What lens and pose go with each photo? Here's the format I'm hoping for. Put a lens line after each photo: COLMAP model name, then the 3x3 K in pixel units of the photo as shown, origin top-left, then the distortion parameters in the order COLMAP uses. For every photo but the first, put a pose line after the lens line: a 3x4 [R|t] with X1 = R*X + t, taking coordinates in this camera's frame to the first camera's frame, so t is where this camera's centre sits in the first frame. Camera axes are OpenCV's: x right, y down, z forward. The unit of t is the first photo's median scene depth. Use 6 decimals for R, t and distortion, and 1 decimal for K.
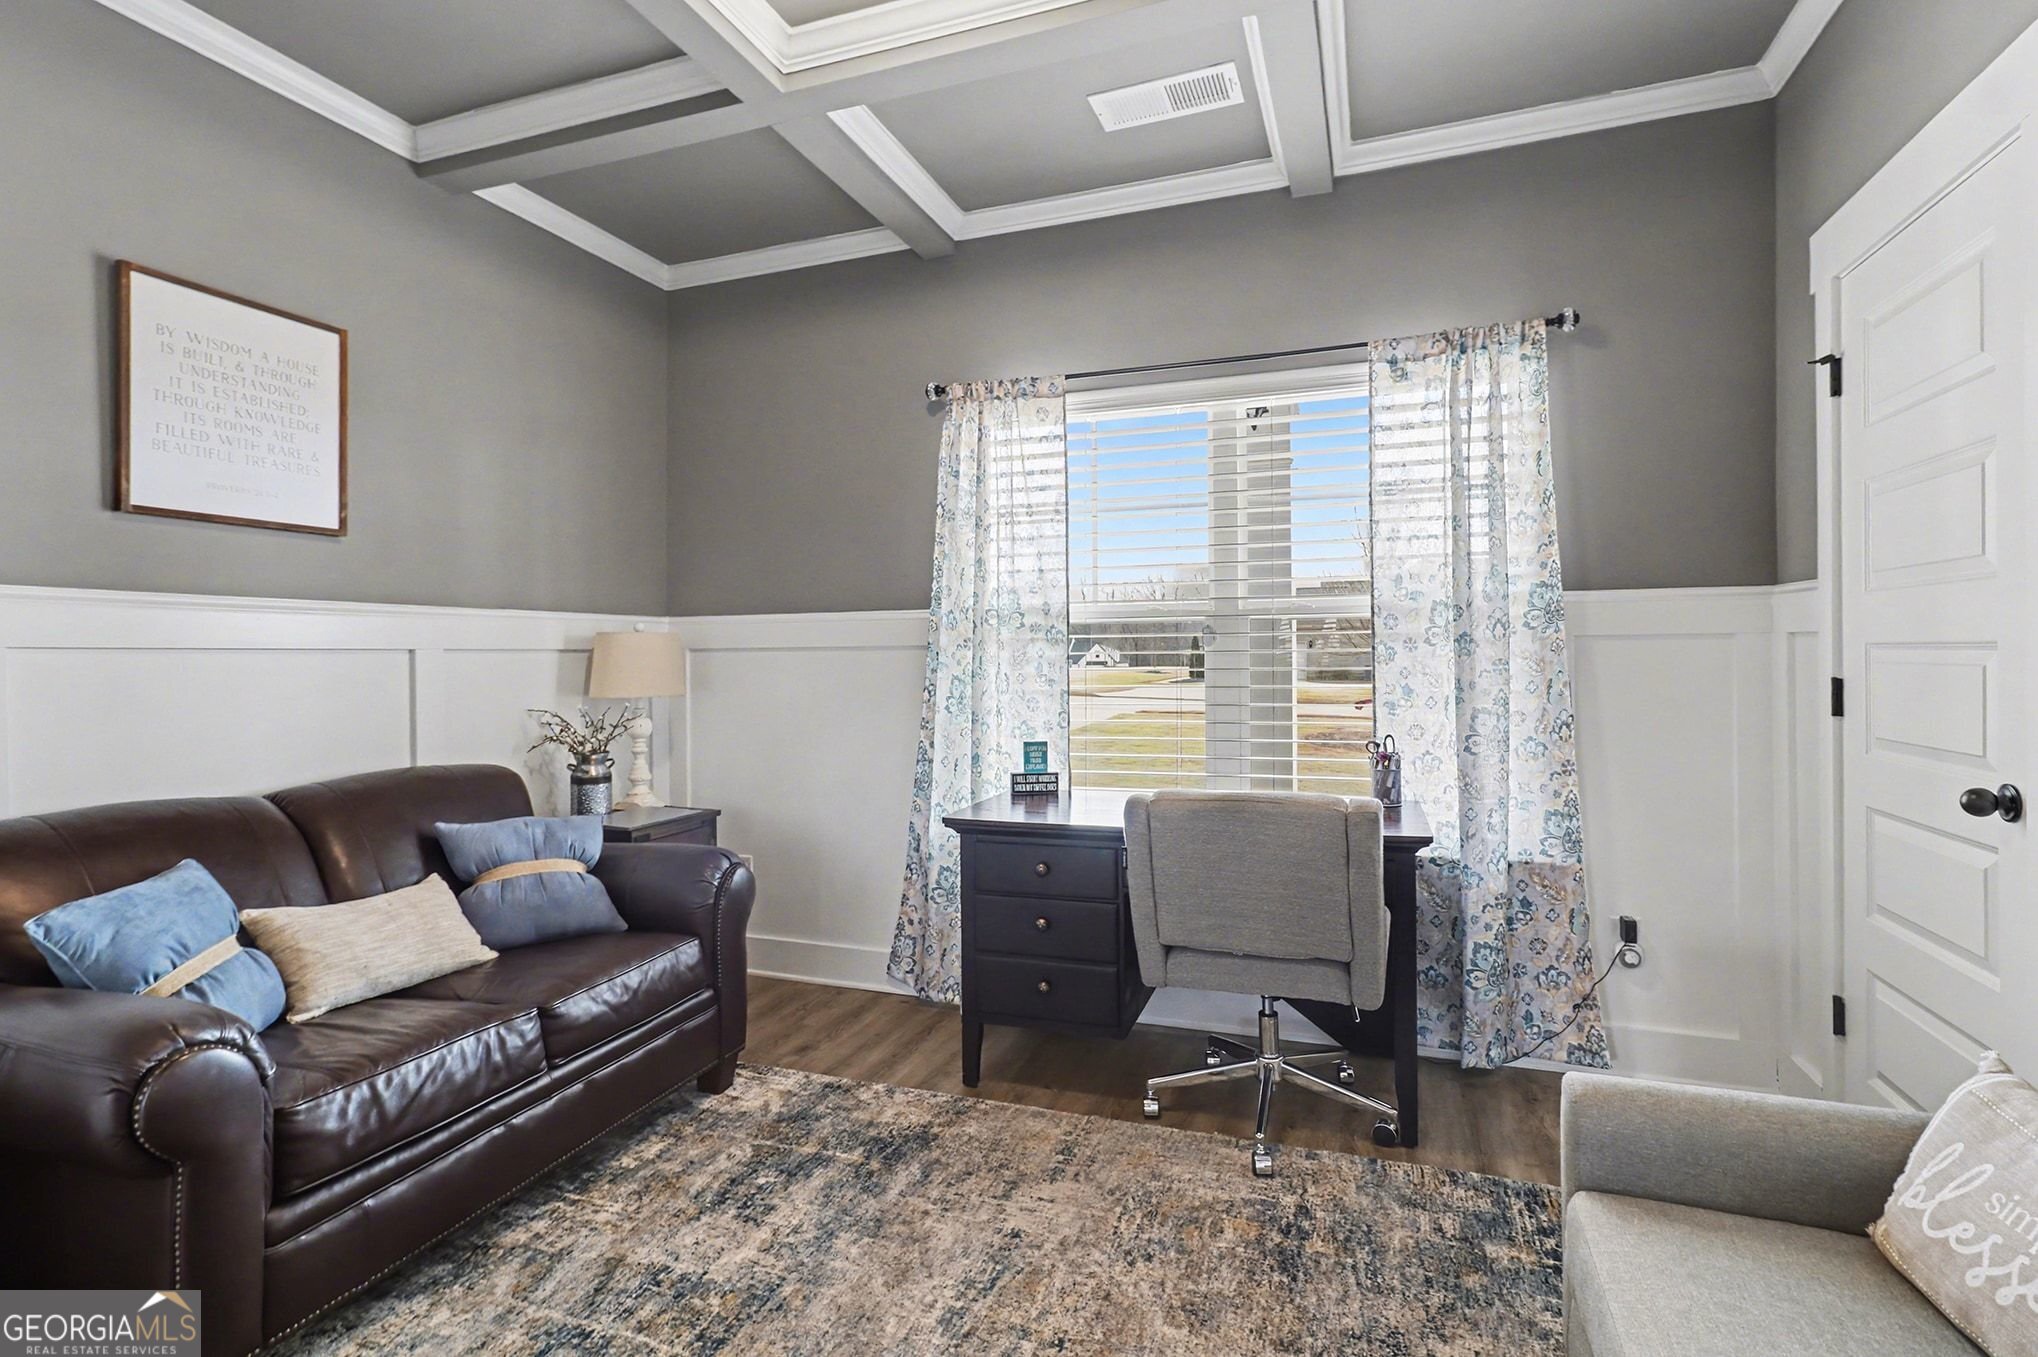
lens RADIAL K [[967.4, 0, 1020.0], [0, 967.4, 667.2], [0, 0, 1]] dist [-0.013556, 0.003692]
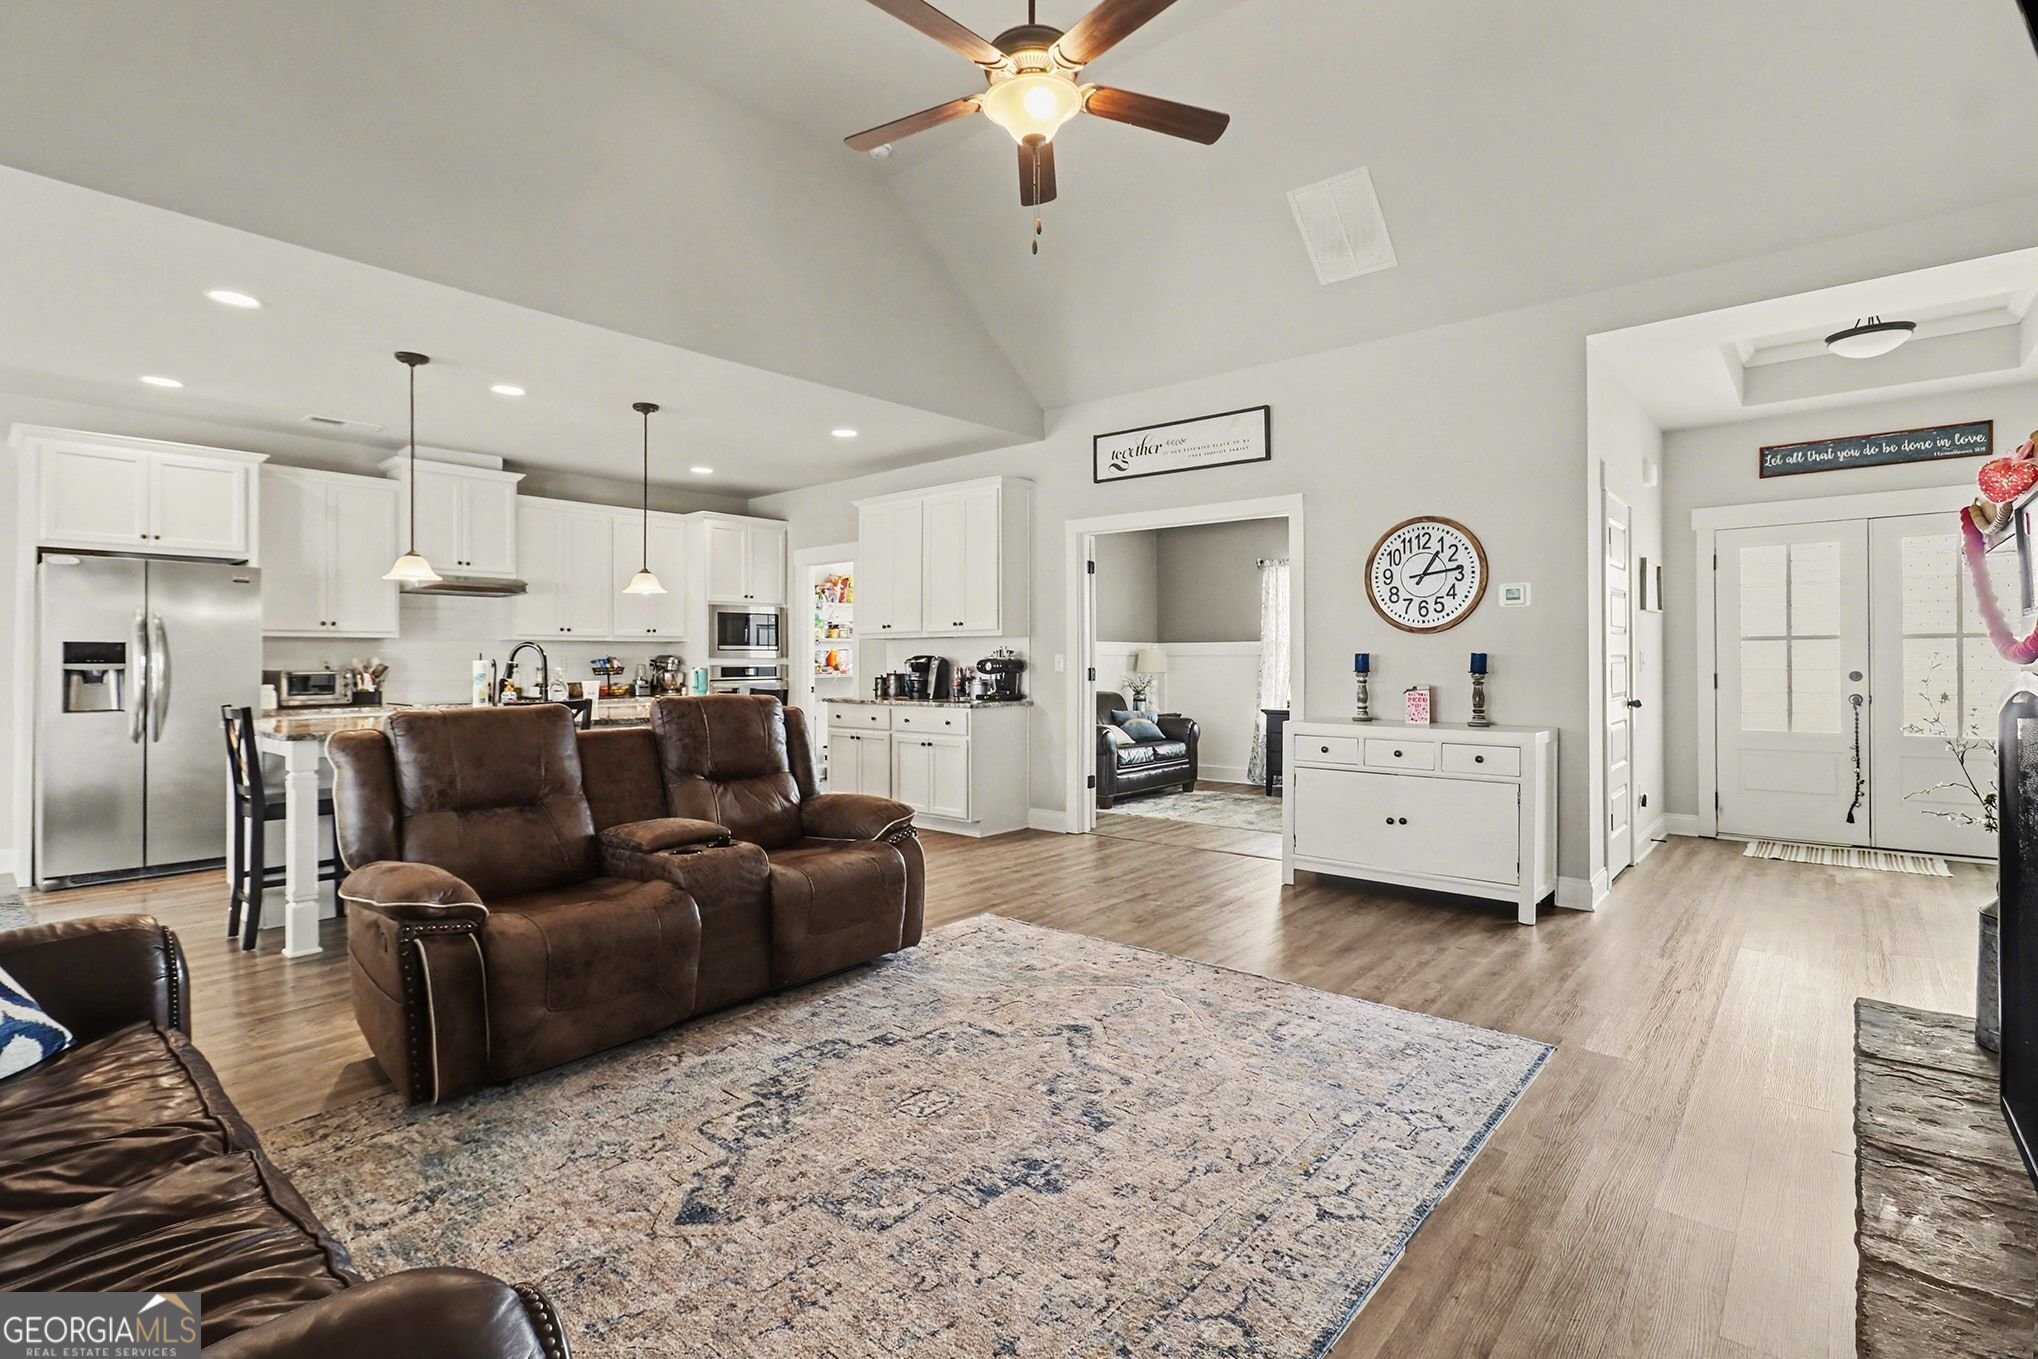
lens RADIAL K [[922.9, 0, 1013.5], [0, 922.9, 650.5], [0, 0, 1]] dist [-0.016179, 0.000406]
pose [[0.928135, -0.003087, -0.372230, 0.281508], [-0.001544, 0.999925, -0.012144, 0.000256], [0.372240, 0.011846, 0.928061, -2.030359]]
